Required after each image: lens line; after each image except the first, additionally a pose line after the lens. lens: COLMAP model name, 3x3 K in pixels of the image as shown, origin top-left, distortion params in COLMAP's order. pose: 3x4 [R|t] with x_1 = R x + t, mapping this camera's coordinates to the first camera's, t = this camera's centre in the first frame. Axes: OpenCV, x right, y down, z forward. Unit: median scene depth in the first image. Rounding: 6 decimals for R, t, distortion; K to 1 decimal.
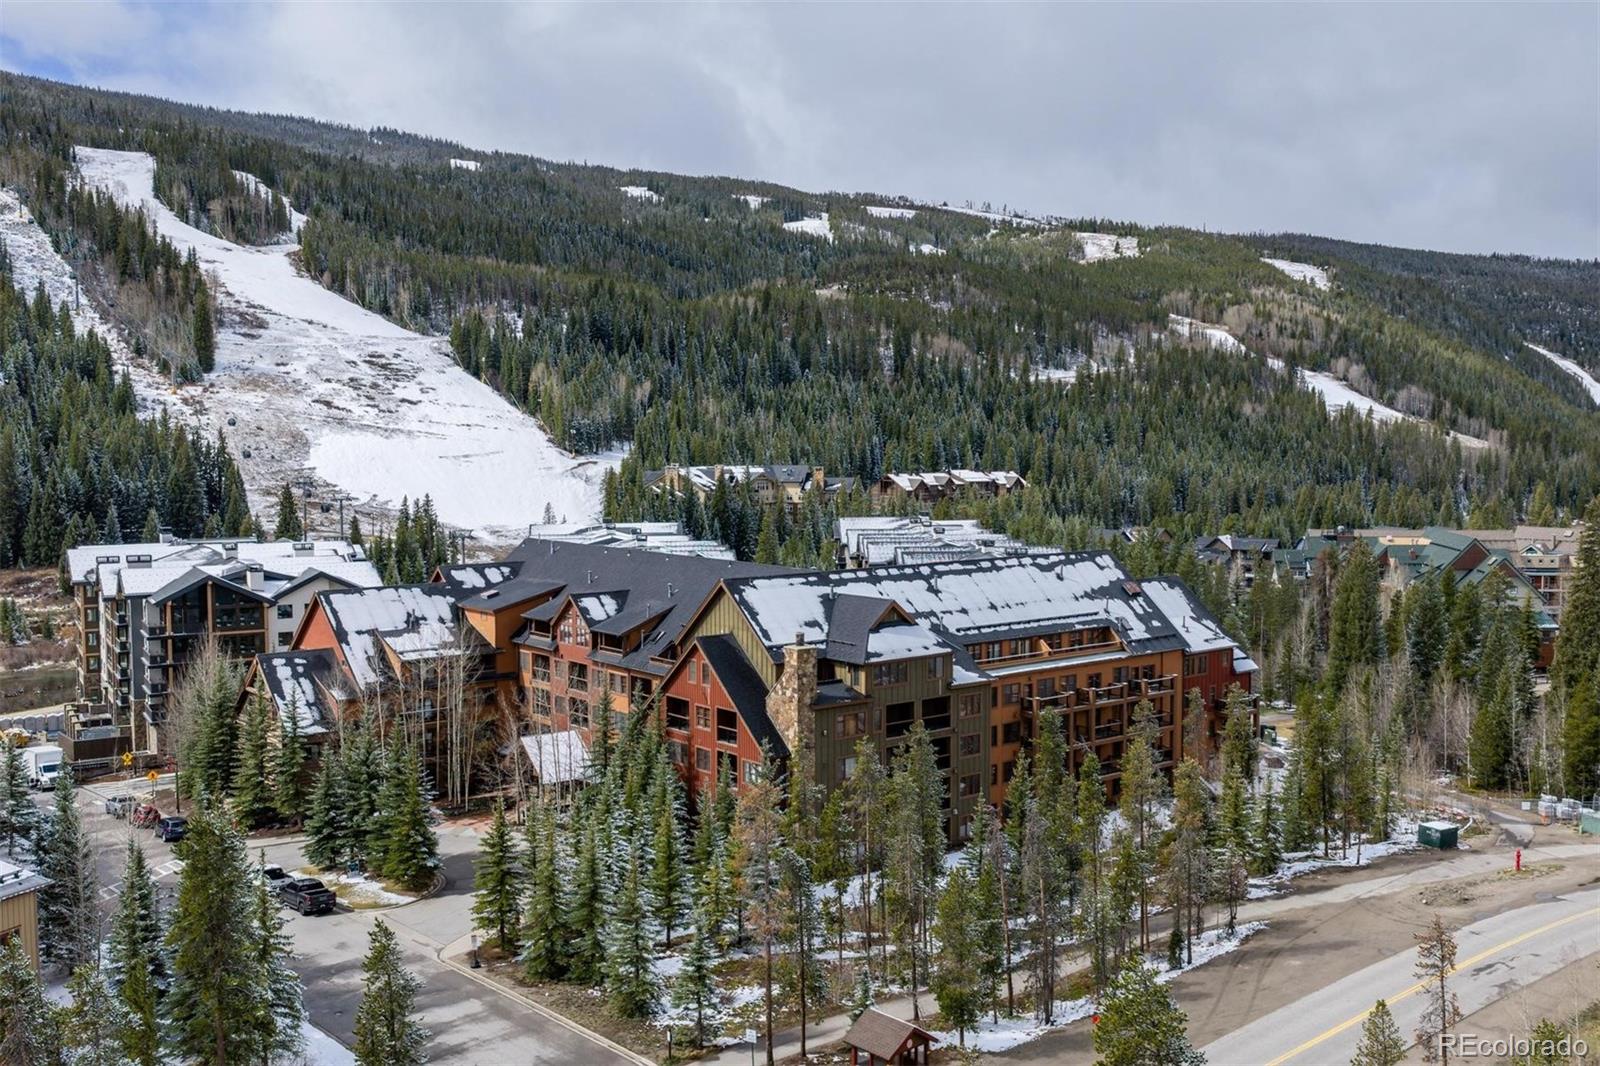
lens RADIAL K [[1386.2, 0, 740.3], [0, 1386.2, 533.2], [0, 0, 1]] dist [-0.008985, -0.011402]
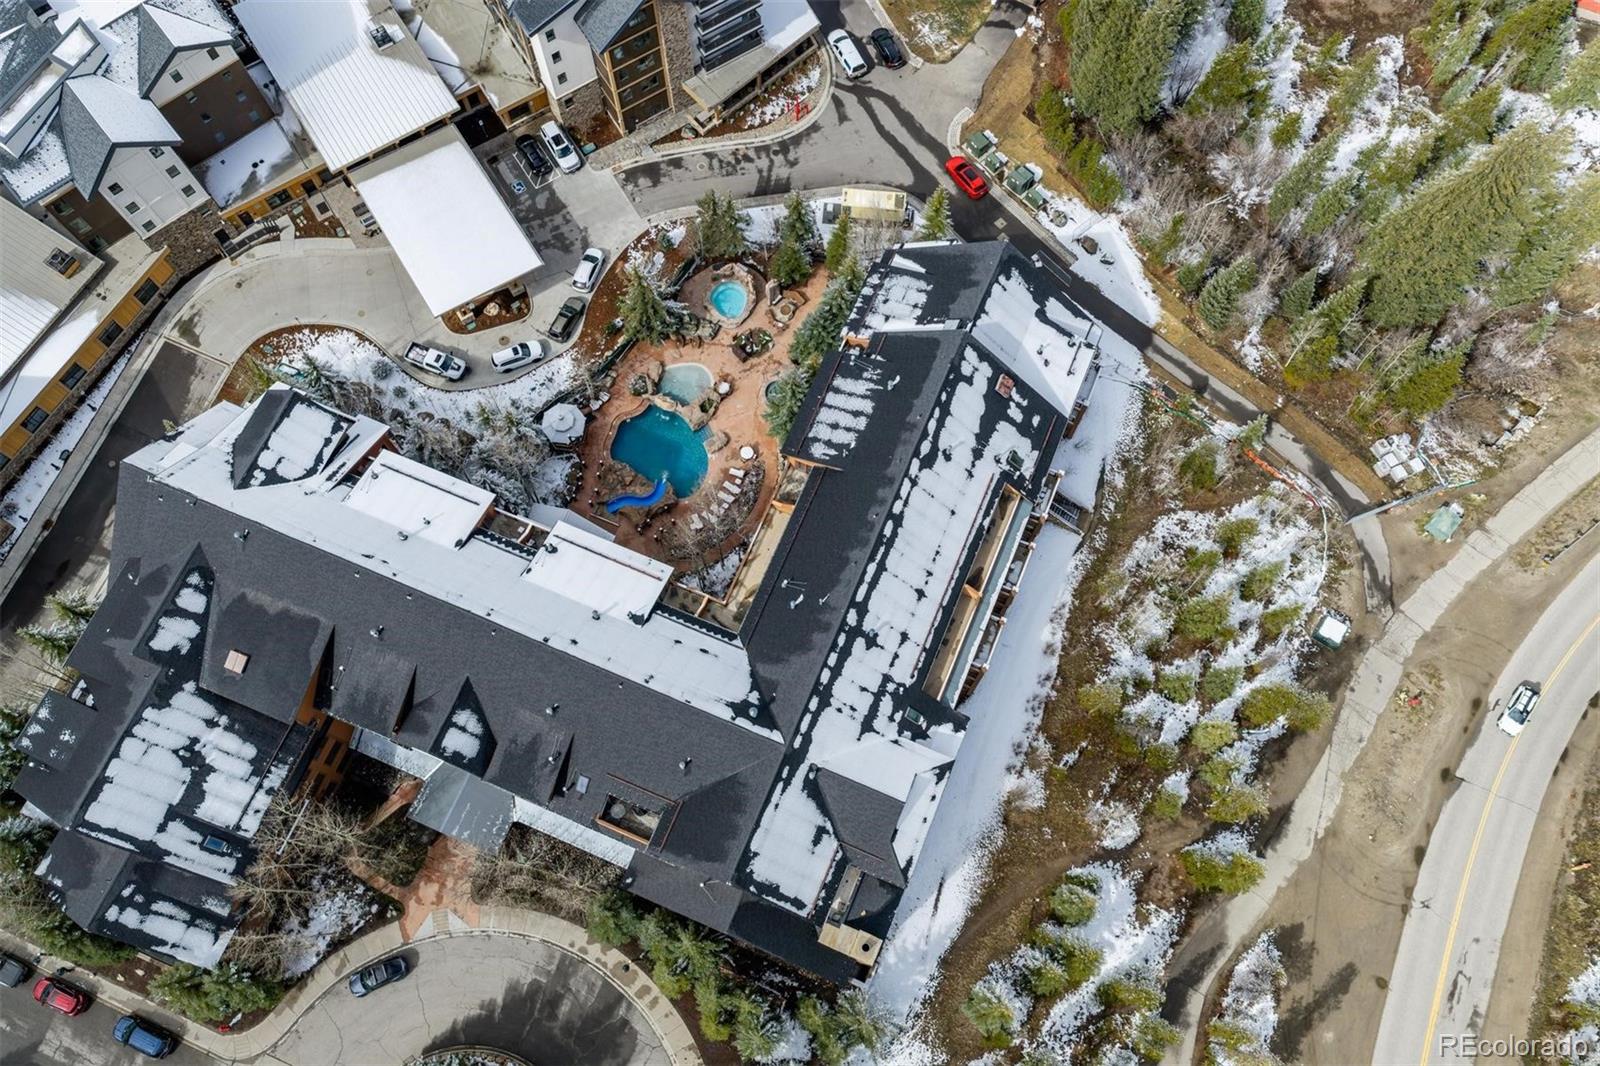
lens RADIAL K [[1386.2, 0, 740.3], [0, 1386.2, 533.2], [0, 0, 1]] dist [-0.008985, -0.011402]
pose [[0.851315, -0.515022, 0.100076, 0.015656], [0.121006, 0.378346, 0.917721, -0.690328], [-0.510509, -0.769160, 0.384412, 0.665599]]
